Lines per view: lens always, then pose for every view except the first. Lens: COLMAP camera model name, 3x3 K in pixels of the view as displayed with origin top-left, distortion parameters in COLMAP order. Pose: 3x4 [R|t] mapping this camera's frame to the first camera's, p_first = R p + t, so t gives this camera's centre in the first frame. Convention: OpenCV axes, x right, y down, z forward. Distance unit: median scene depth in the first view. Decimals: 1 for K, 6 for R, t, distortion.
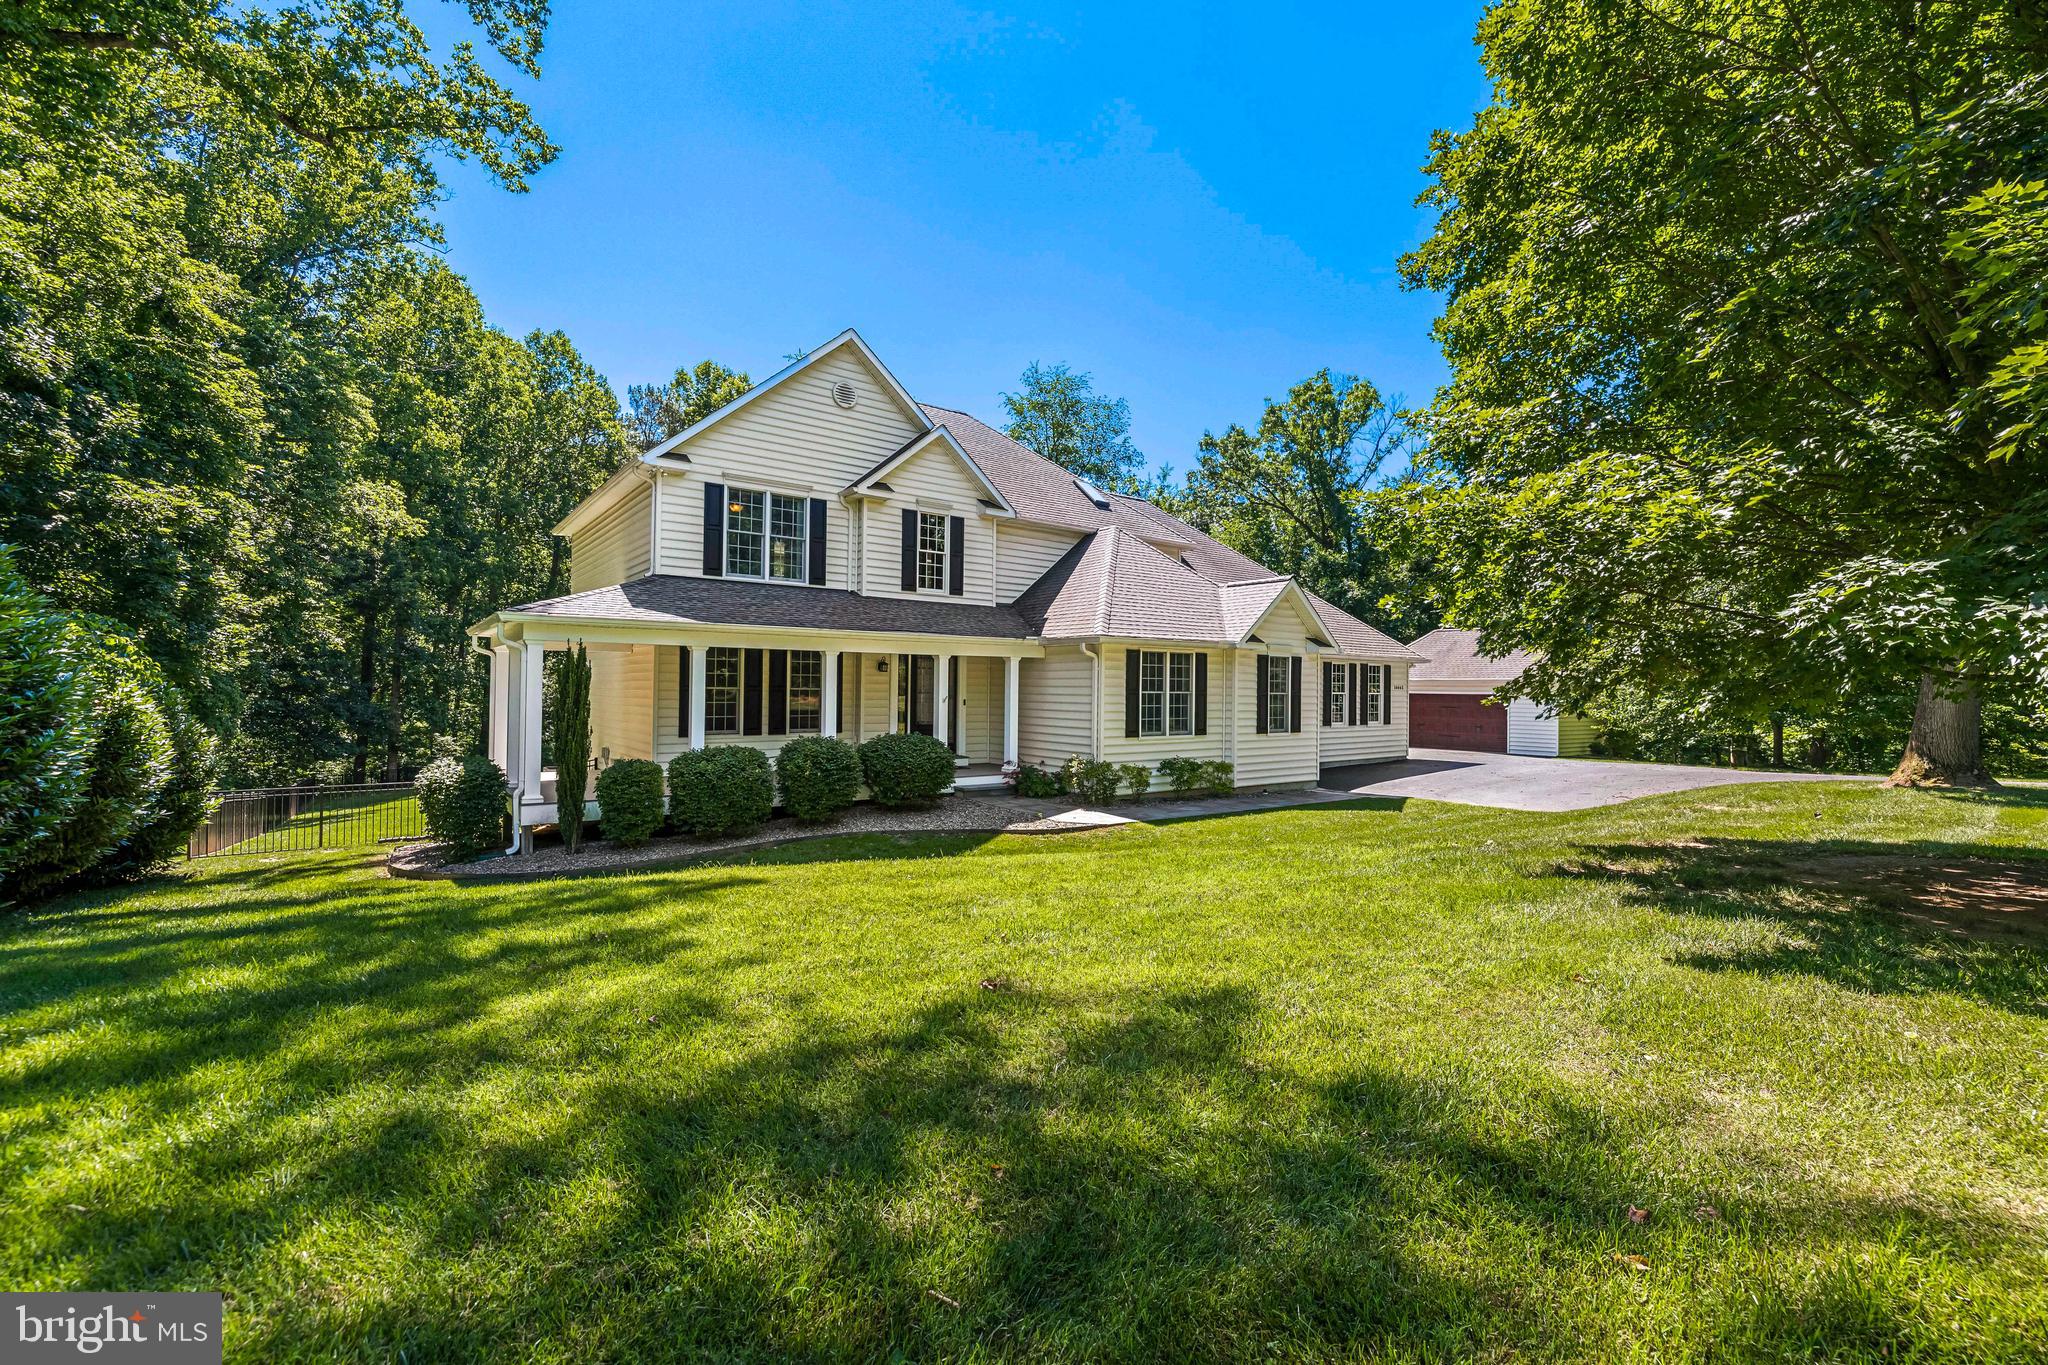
lens RADIAL K [[858.3, 0, 1025.8], [0, 858.3, 674.9], [0, 0, 1]] dist [0.002694, -0.000185]
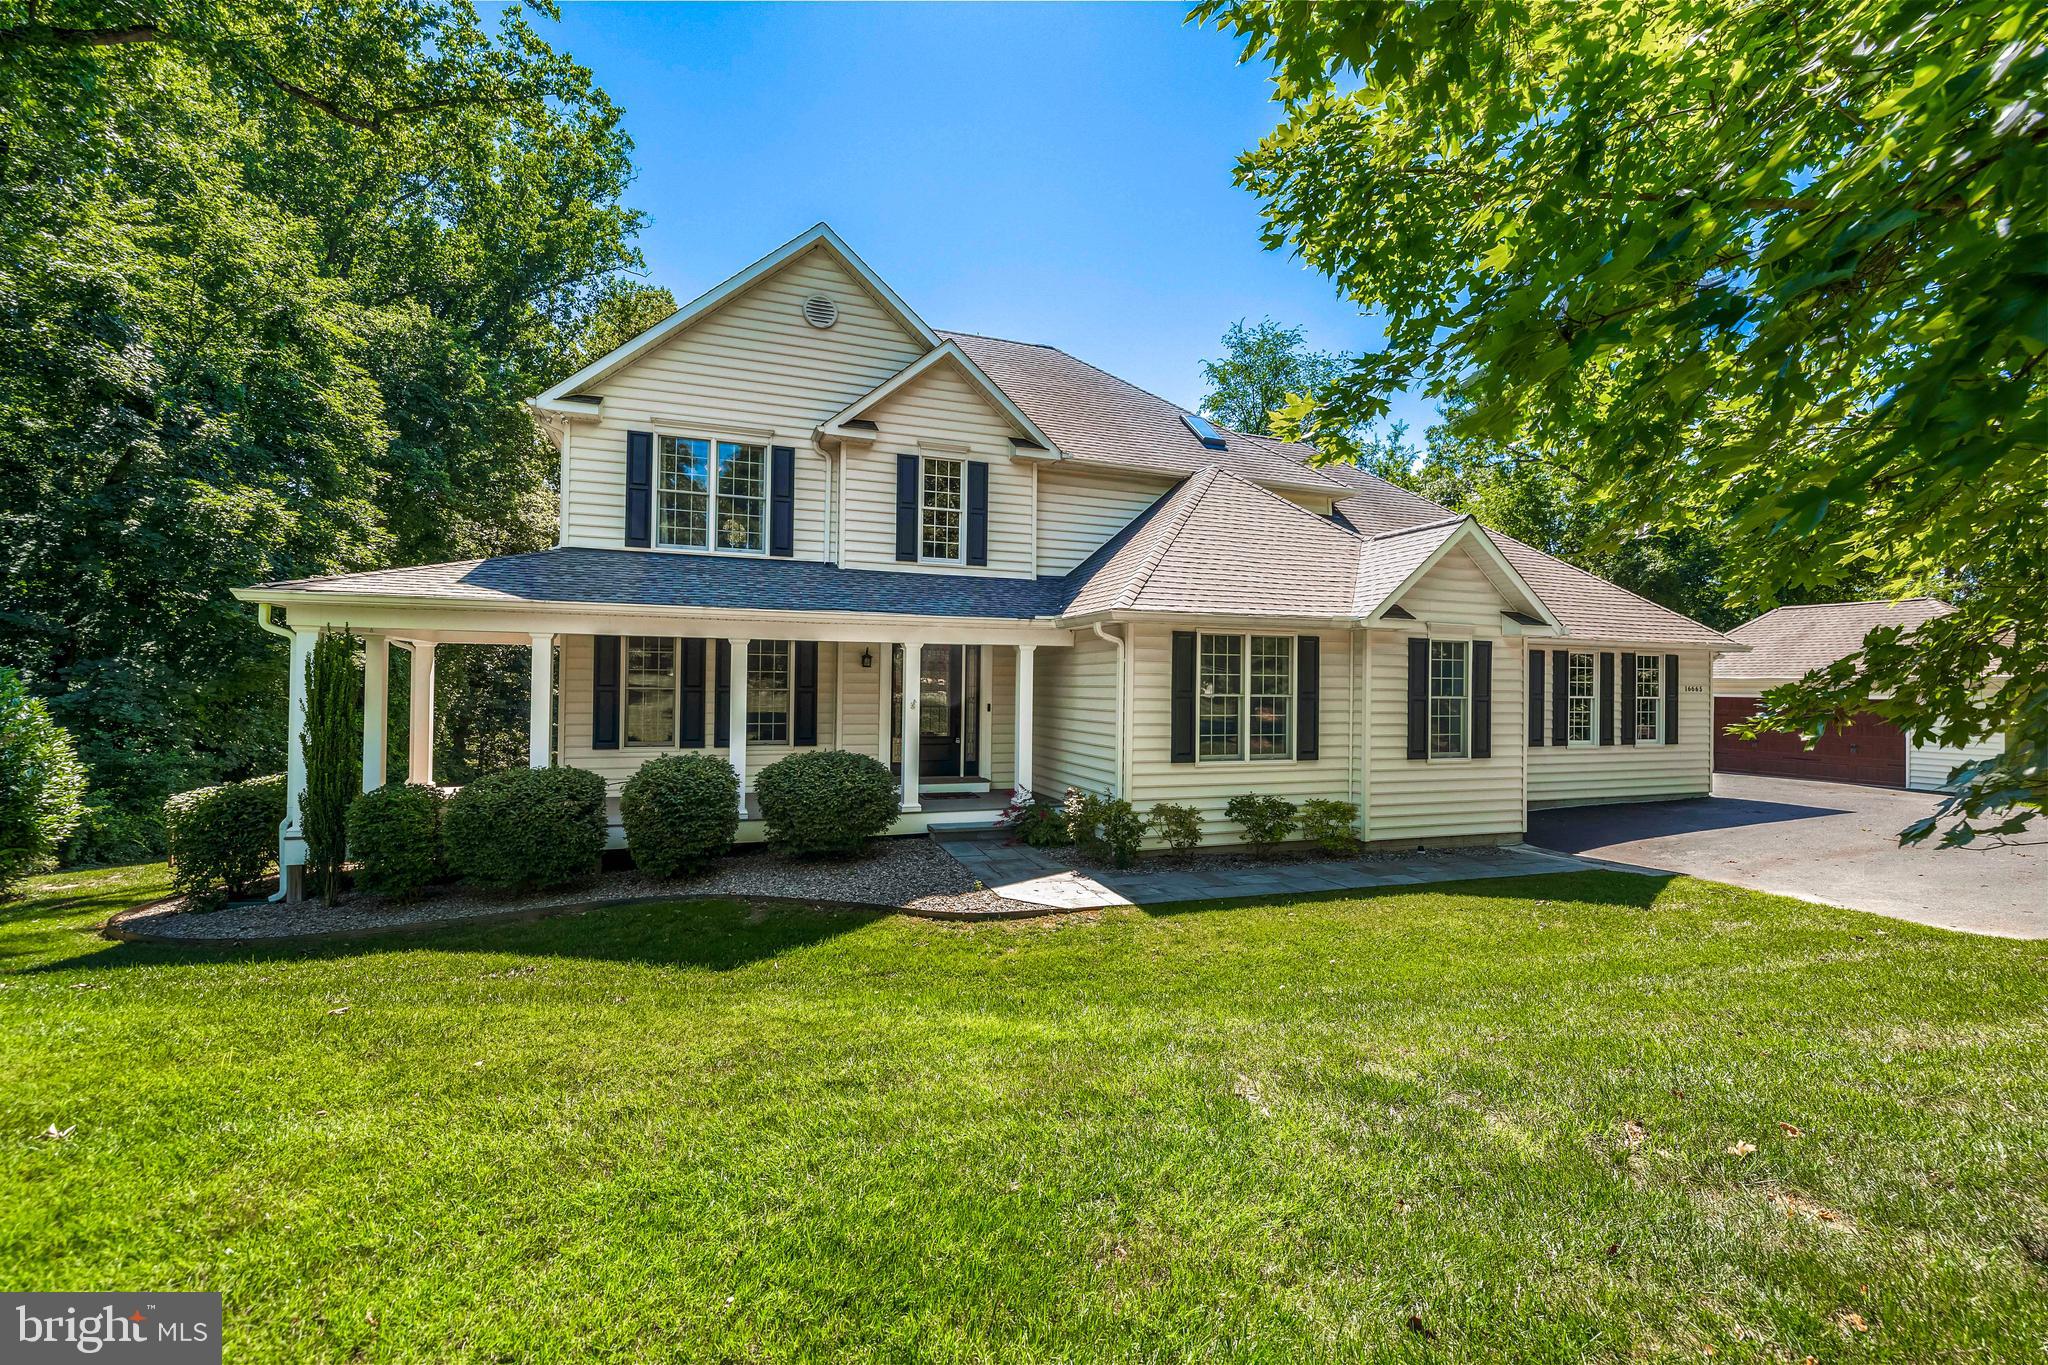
lens RADIAL K [[858.3, 0, 1025.8], [0, 858.3, 674.9], [0, 0, 1]] dist [0.002694, -0.000185]
pose [[0.957051, -0.003228, -0.289902, 0.185076], [0.002916, 0.999995, -0.001510, 0.004740], [0.289905, 0.000600, 0.957055, 0.298867]]
